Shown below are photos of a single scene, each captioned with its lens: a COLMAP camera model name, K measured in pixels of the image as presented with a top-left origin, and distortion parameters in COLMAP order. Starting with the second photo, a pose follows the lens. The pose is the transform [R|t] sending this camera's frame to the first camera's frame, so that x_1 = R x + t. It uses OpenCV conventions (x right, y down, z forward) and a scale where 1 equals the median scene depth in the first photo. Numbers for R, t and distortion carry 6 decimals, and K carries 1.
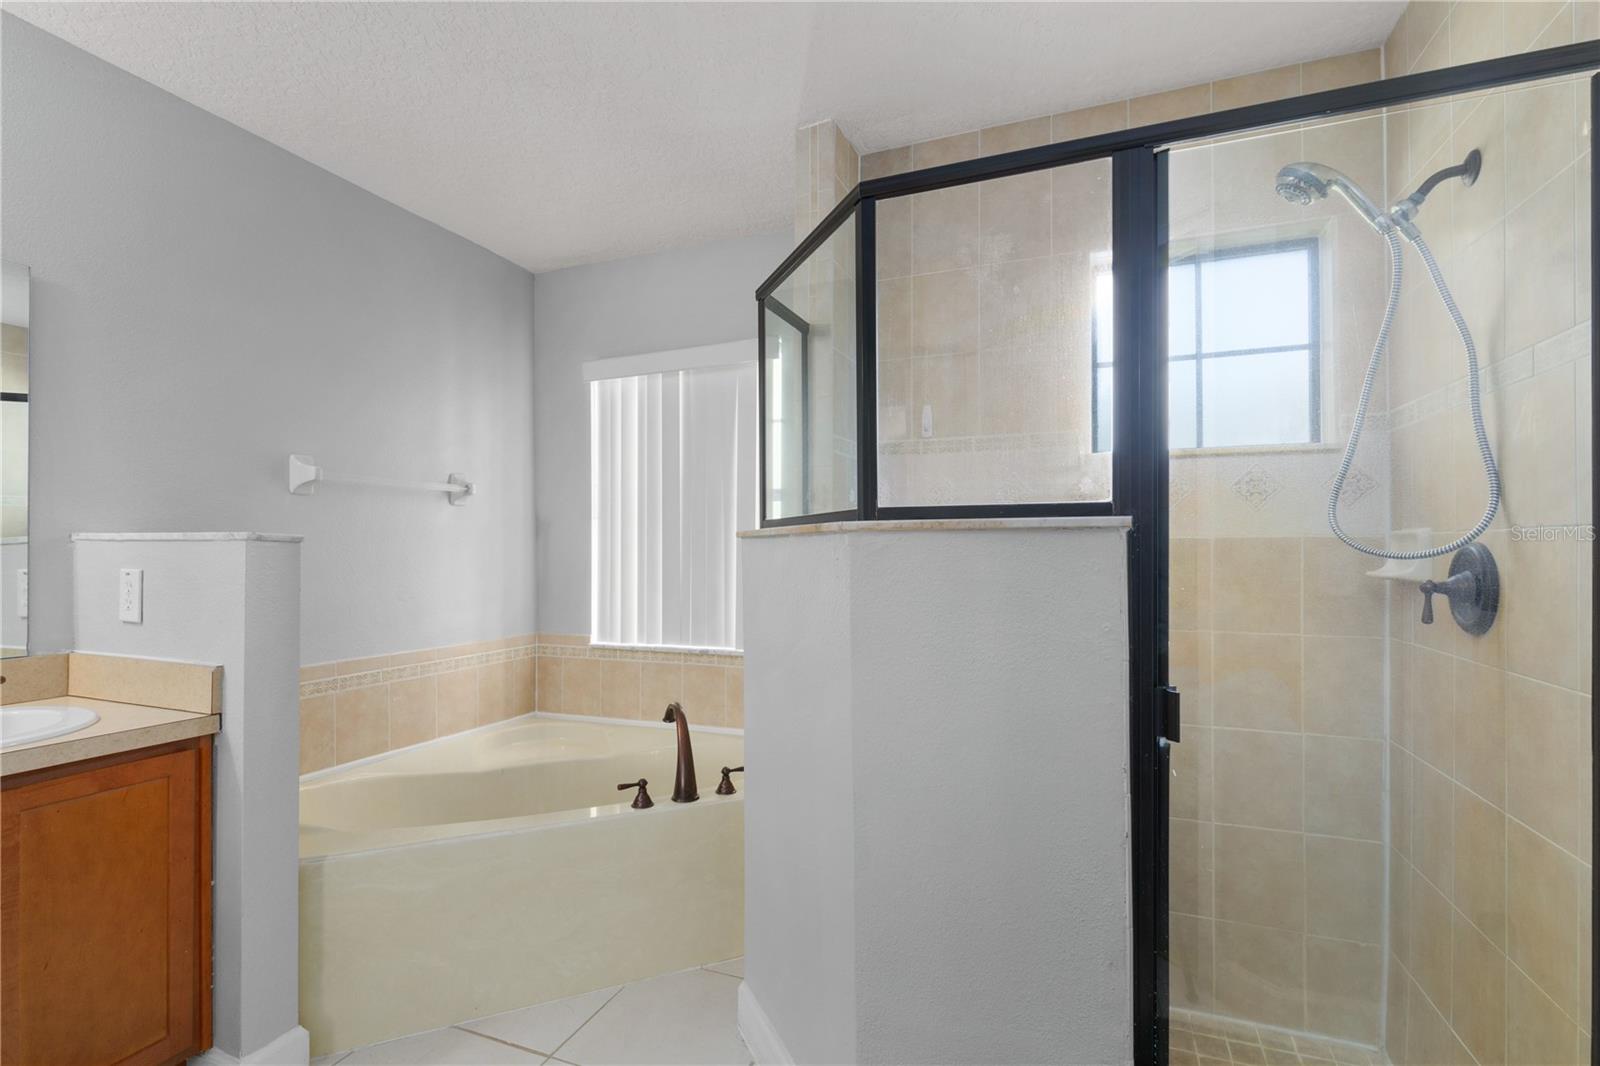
lens RADIAL K [[716.0, 0, 805.3], [0, 716.0, 541.7], [0, 0, 1]] dist [-0.002307, 0.001296]
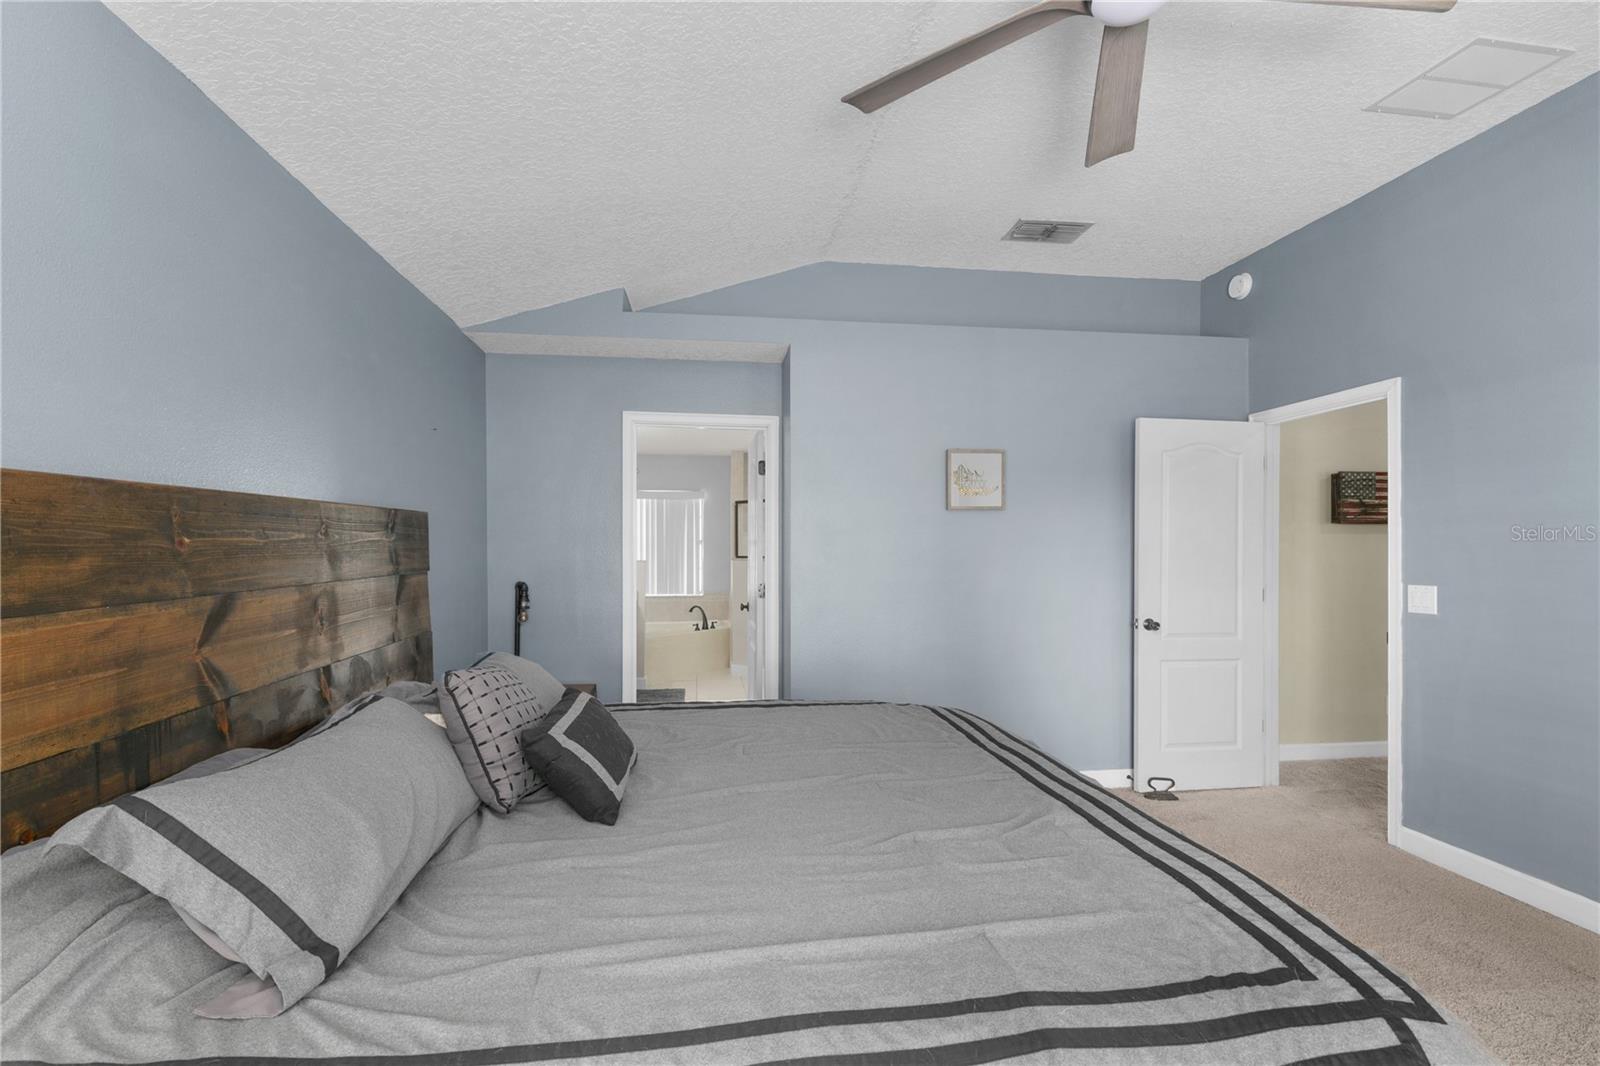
lens RADIAL K [[716.0, 0, 804.0], [0, 716.0, 536.7], [0, 0, 1]] dist [-0.002307, 0.001296]
pose [[0.864521, 0.015283, 0.502364, -1.208084], [-0.009630, 0.999858, -0.013845, -0.056993], [-0.502505, 0.007132, 0.864545, -1.873168]]
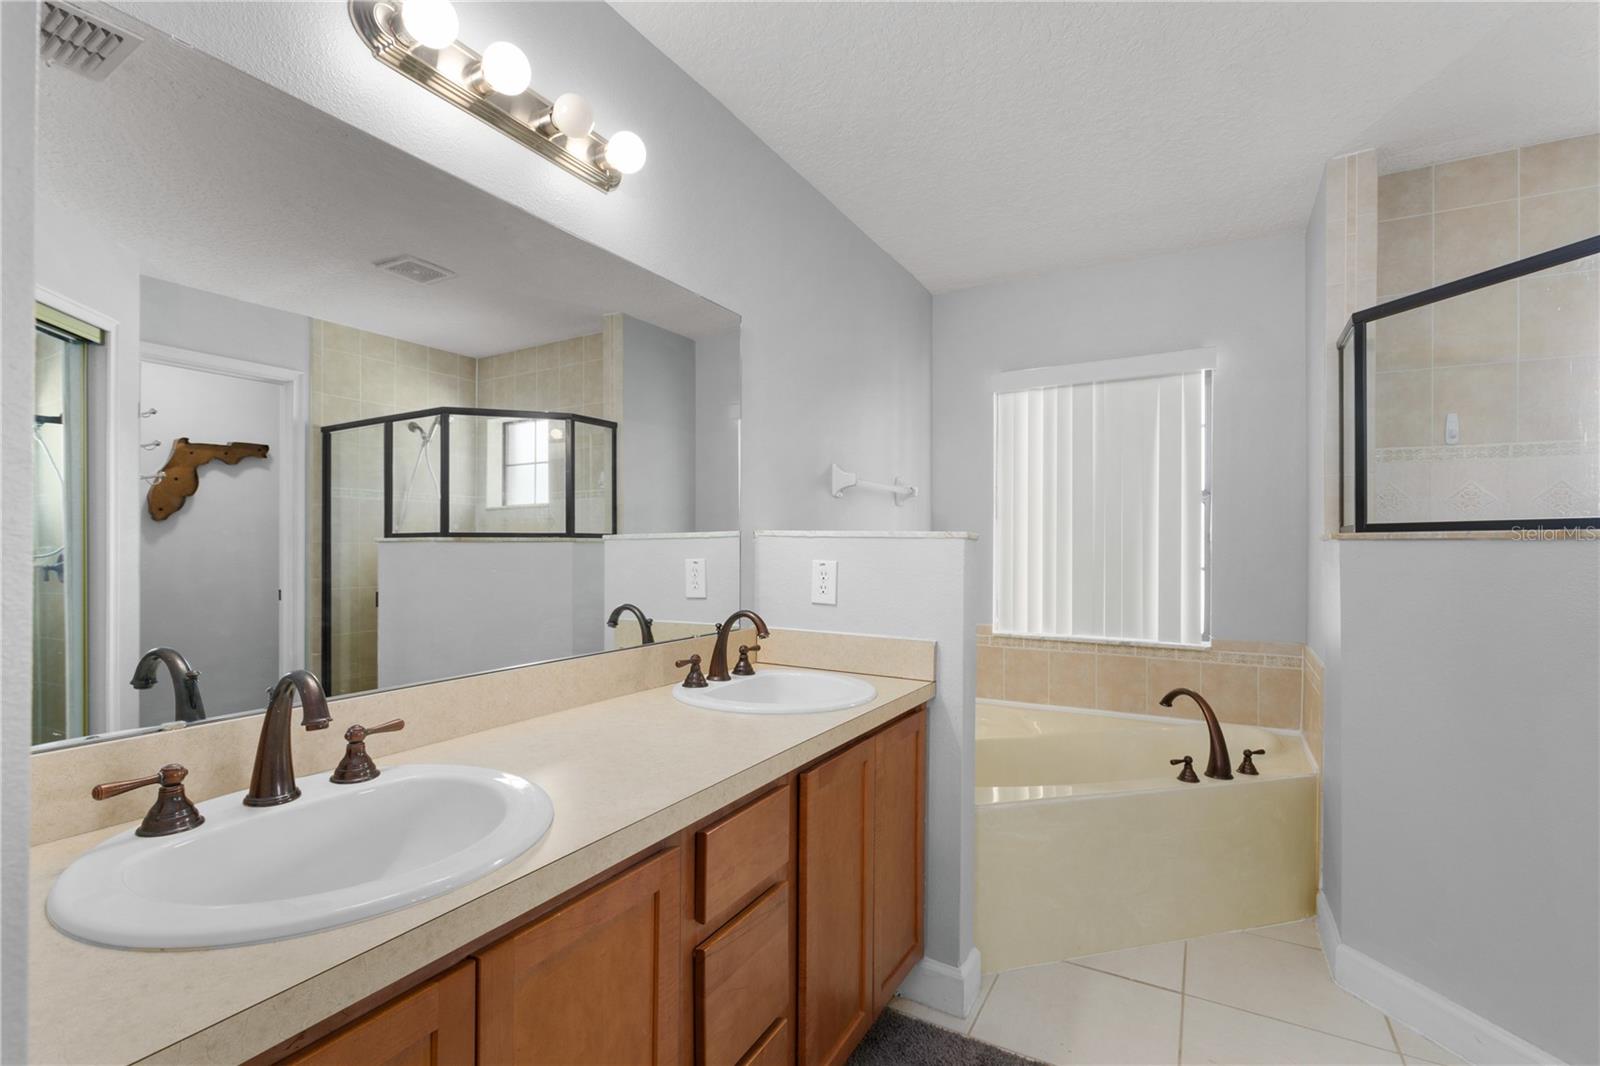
lens RADIAL K [[716.0, 0, 789.9], [0, 716.0, 532.9], [0, 0, 1]] dist [-0.002307, 0.001296]
pose [[0.990181, 0.008991, -0.139499, -0.503726], [-0.009520, 0.999950, -0.003132, -0.002795], [0.139464, 0.004429, 0.990217, -0.133588]]
